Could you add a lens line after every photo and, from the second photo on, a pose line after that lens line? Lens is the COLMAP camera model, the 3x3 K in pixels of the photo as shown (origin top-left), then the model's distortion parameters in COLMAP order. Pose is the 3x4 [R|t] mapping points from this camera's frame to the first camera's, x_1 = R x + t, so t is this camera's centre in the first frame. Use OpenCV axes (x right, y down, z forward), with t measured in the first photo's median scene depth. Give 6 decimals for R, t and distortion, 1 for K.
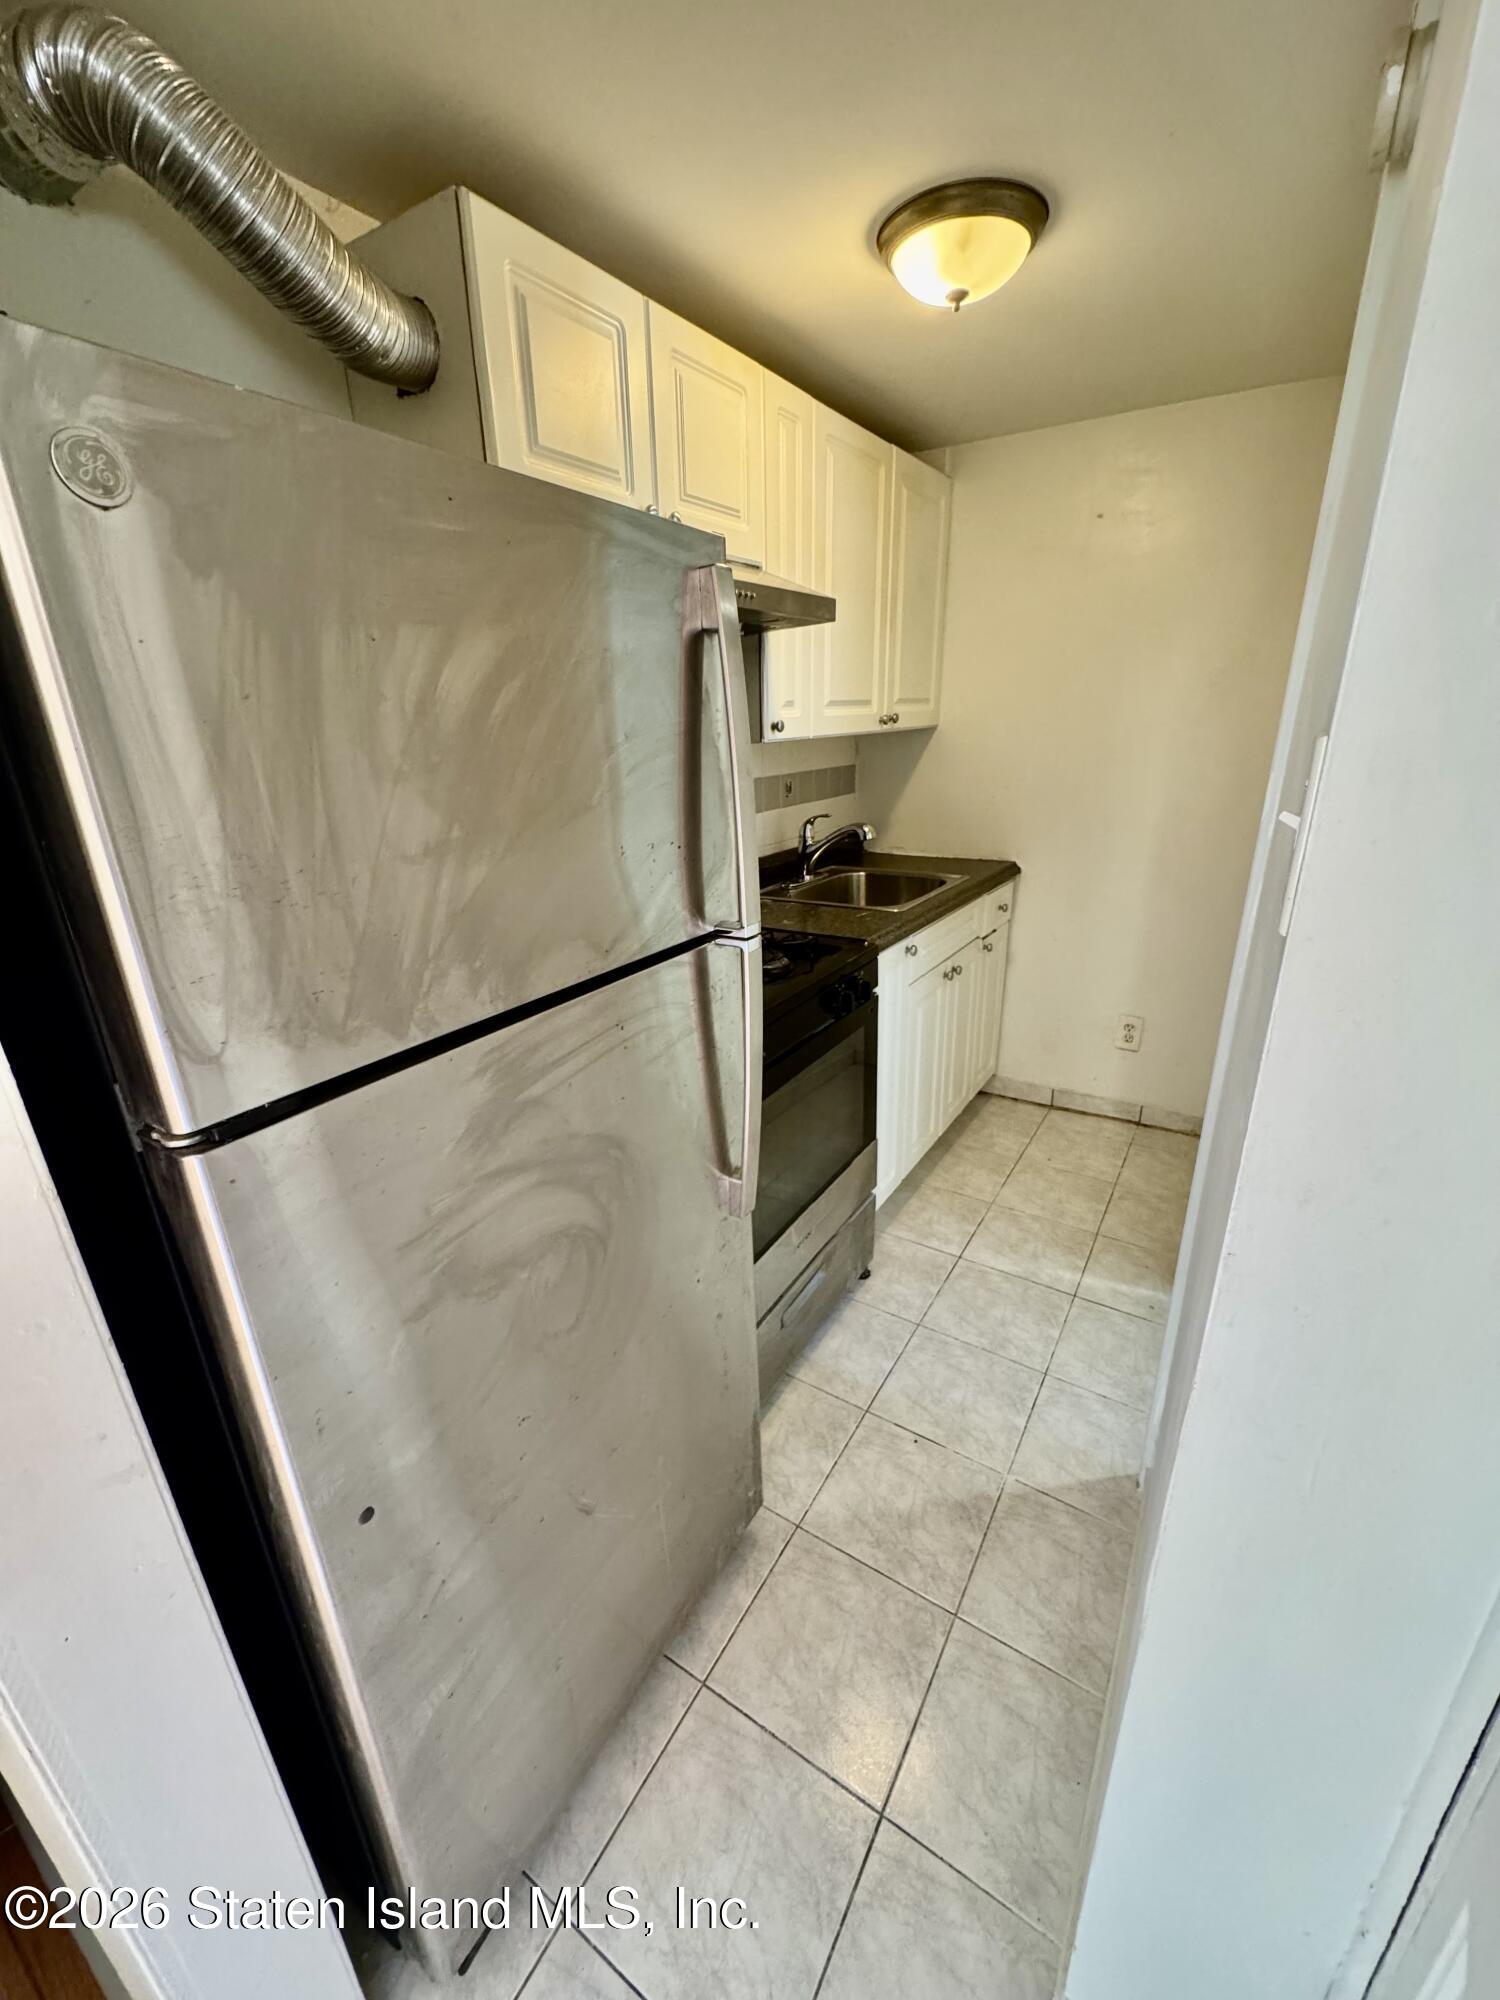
lens RADIAL K [[794.9, 0, 753.7], [0, 794.9, 1002.3], [0, 0, 1]] dist [0.001103, -0.000075]
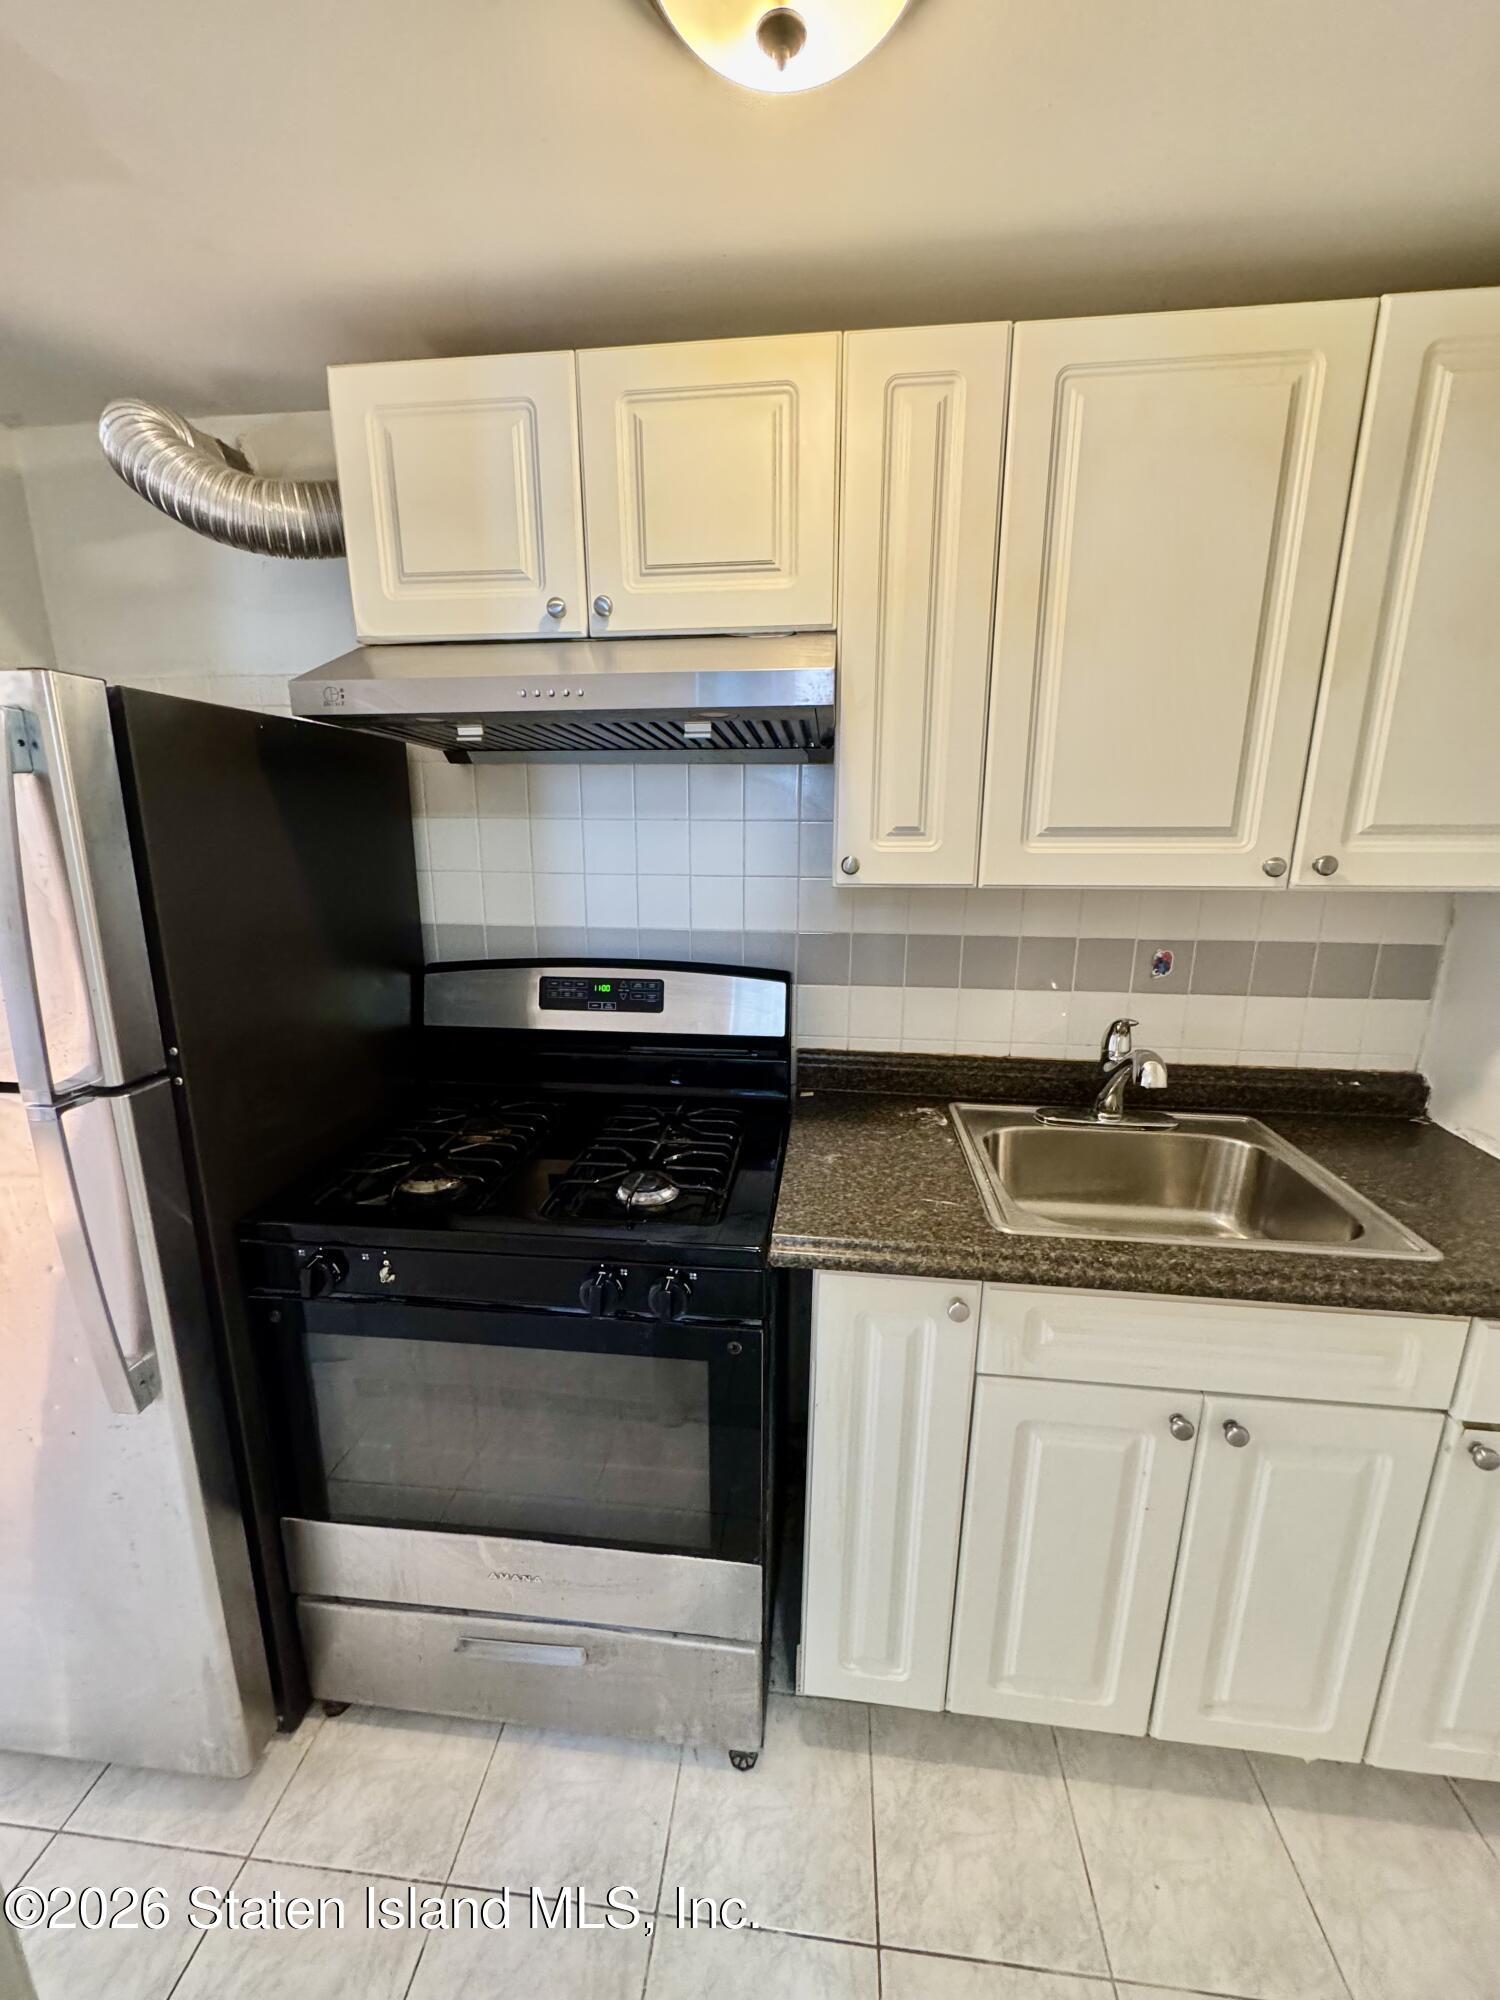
lens RADIAL K [[794.9, 0, 748.6], [0, 794.9, 1005.2], [0, 0, 1]] dist [0.001103, -0.000075]
pose [[0.446359, 0.239357, -0.862248, 0.514746], [-0.315116, 0.943887, 0.098894, -0.249530], [0.837535, 0.227565, 0.496738, 0.572249]]
